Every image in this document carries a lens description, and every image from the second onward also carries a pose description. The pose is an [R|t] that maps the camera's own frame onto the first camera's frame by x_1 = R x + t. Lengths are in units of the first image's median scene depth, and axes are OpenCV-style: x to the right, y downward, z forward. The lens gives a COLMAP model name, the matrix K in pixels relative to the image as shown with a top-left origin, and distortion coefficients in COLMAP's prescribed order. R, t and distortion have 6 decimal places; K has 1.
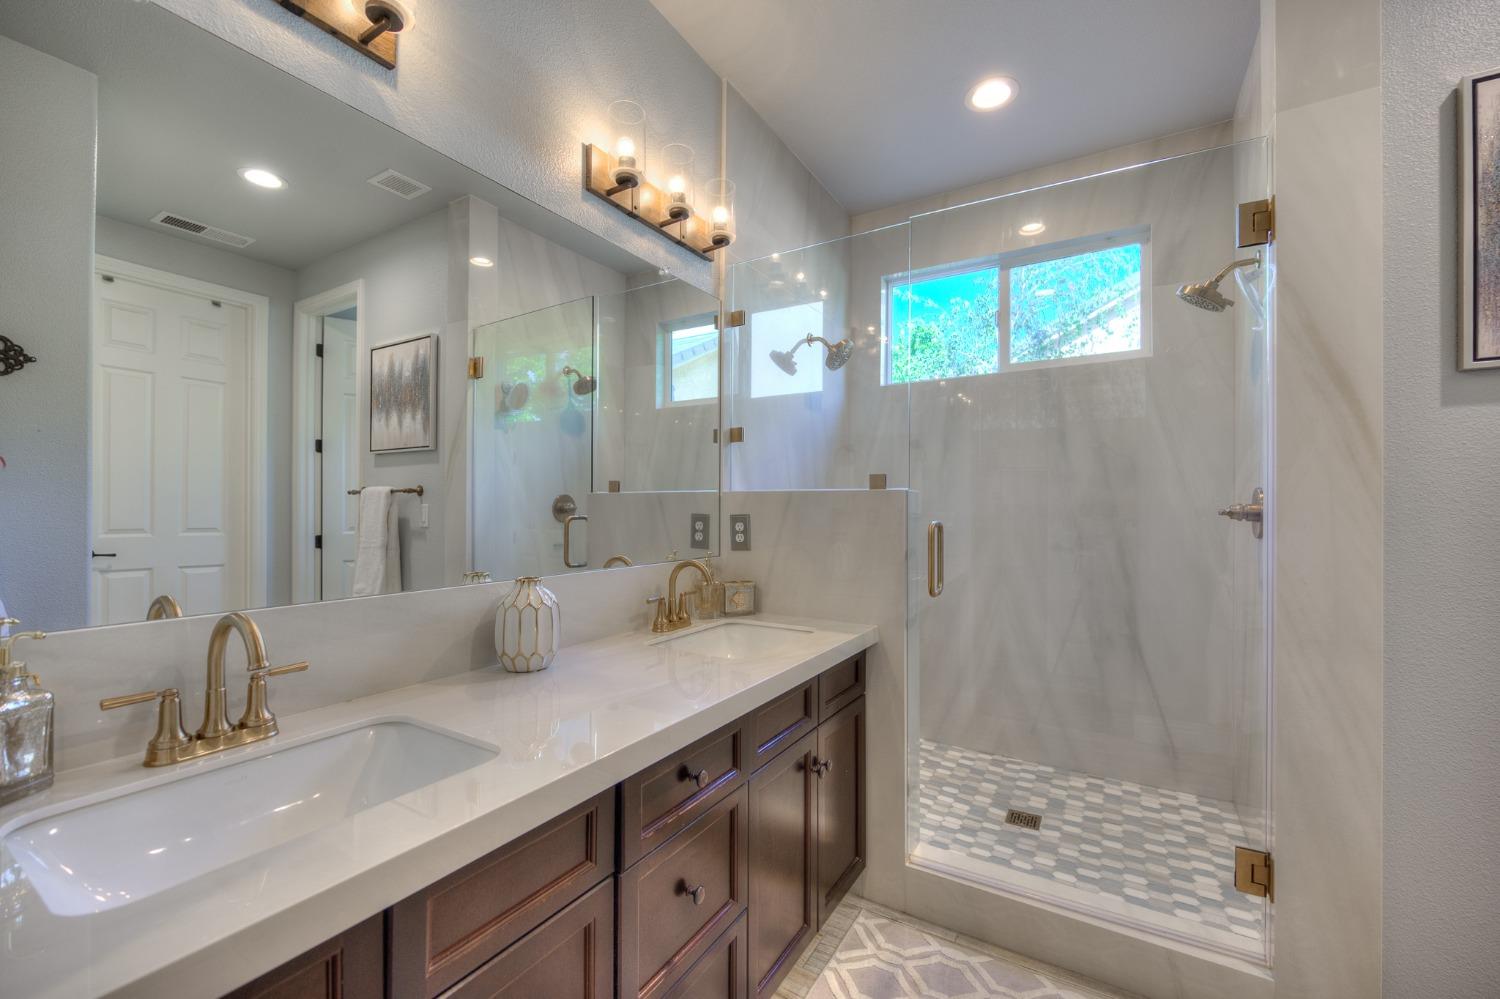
lens RADIAL K [[593.6, 0, 746.5], [0, 593.6, 494.3], [0, 0, 1]] dist [-0.003464, -0.000595]
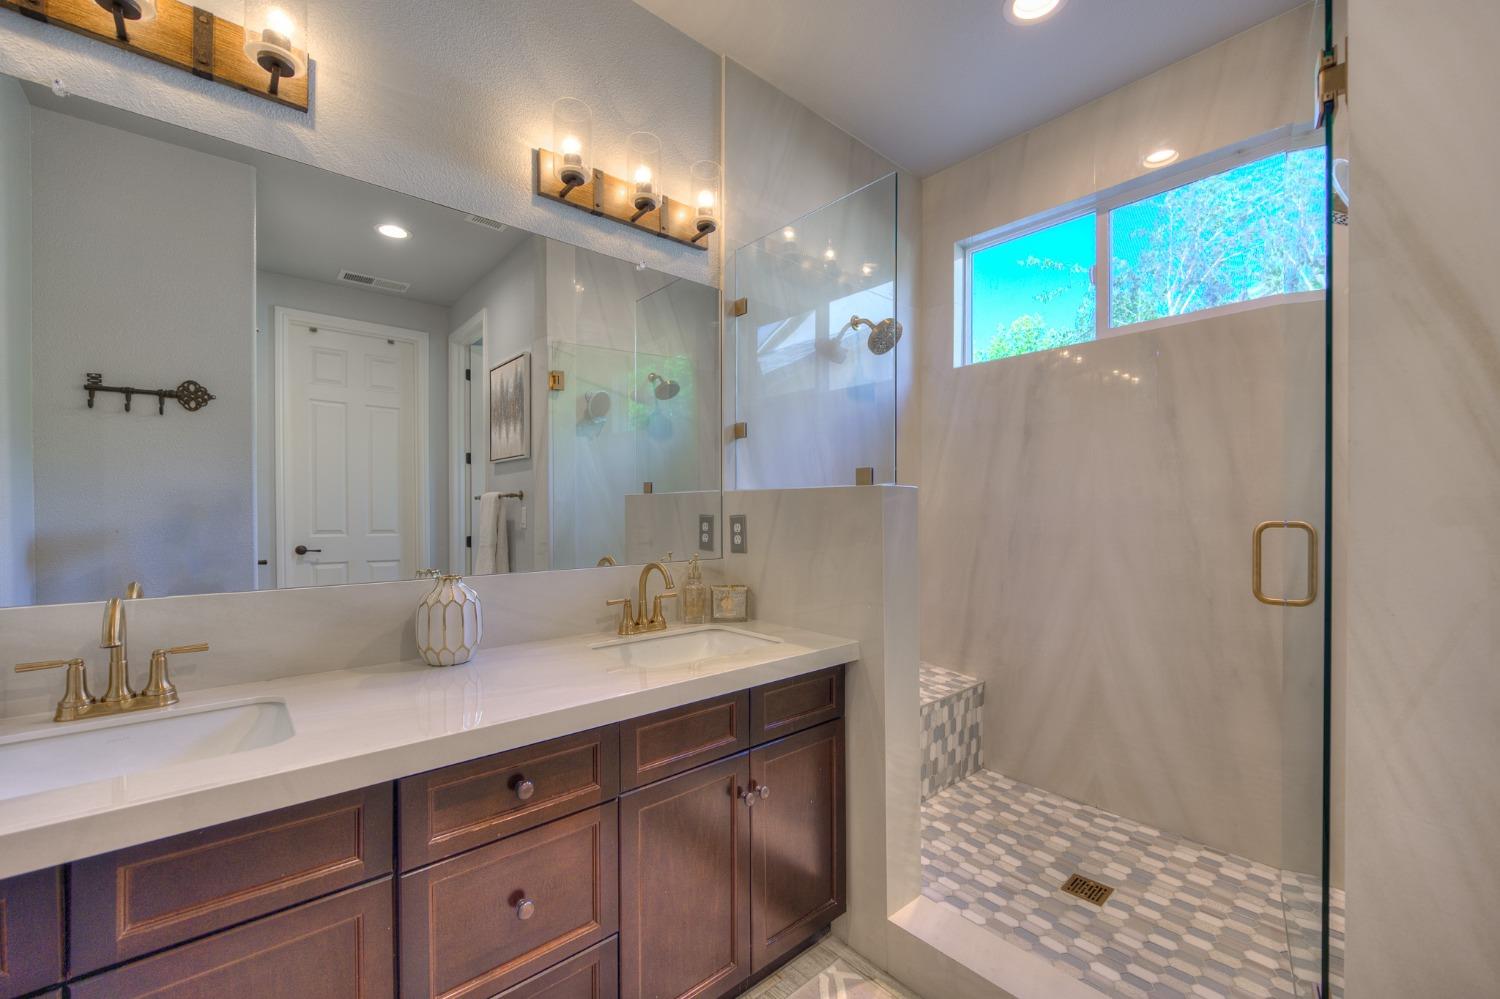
lens RADIAL K [[598.0, 0, 749.8], [0, 598.0, 502.9], [0, 0, 1]] dist [-0.000673, -0.002317]
pose [[0.956358, -0.011124, -0.291984, 0.271407], [0.014174, 0.999865, 0.008334, 0.006774], [0.291852, -0.012109, 0.956387, 0.090720]]
